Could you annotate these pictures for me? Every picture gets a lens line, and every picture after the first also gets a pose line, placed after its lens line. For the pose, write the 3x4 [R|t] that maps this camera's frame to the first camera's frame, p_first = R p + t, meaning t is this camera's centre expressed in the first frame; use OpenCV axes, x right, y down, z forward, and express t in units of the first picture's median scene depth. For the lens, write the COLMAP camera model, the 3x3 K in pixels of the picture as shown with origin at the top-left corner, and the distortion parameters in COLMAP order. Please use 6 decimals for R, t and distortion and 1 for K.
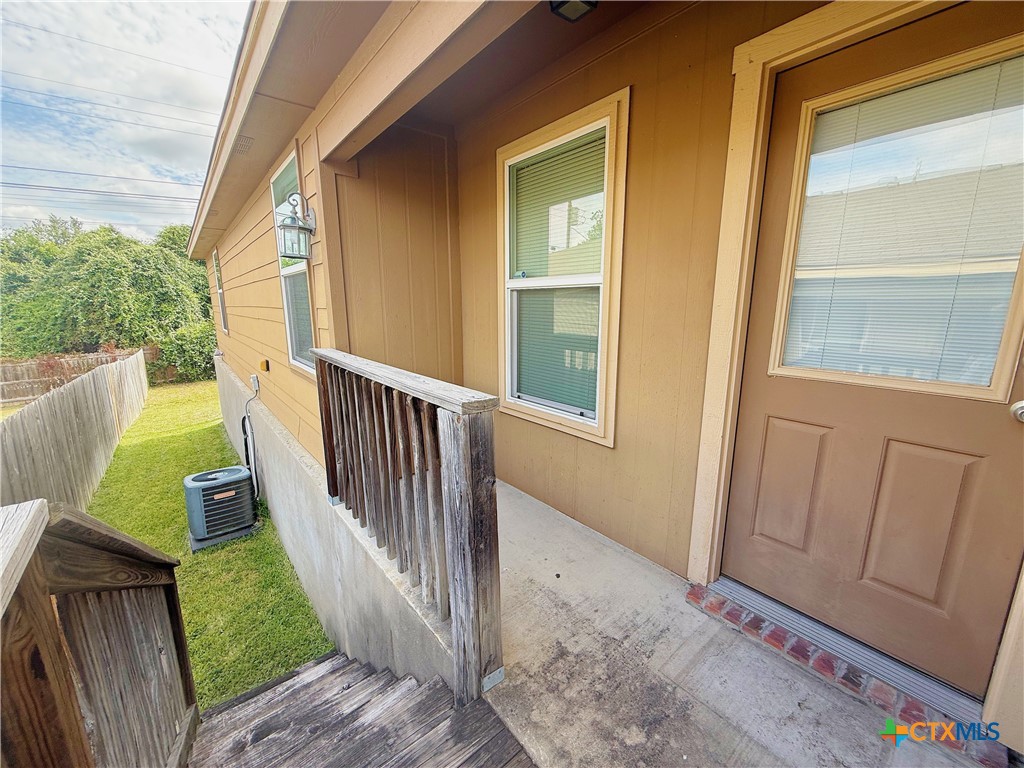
lens RADIAL K [[408.6, 0, 510.5], [0, 408.6, 381.7], [0, 0, 1]] dist [0.003506, -0.000061]
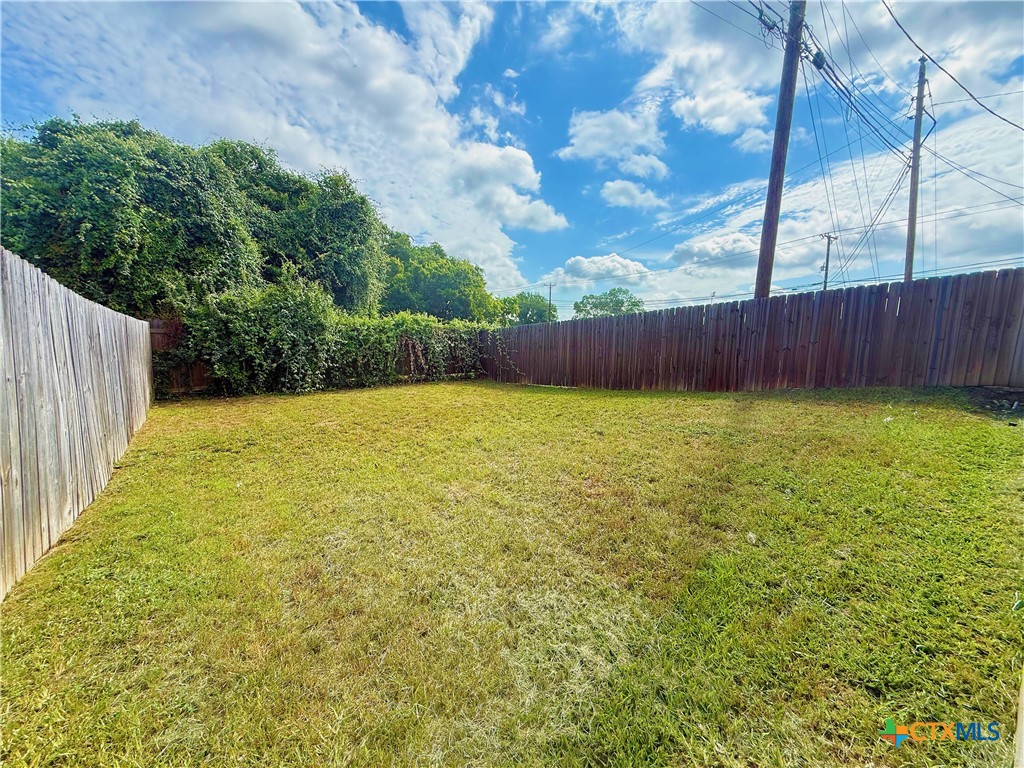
lens RADIAL K [[408.6, 0, 511.4], [0, 408.6, 386.0], [0, 0, 1]] dist [0.003506, -0.000061]
pose [[0.998500, 0.046195, -0.029387, -0.427023], [-0.048265, 0.996077, -0.074175, 0.010229], [0.025845, 0.075482, 0.996812, 0.503528]]
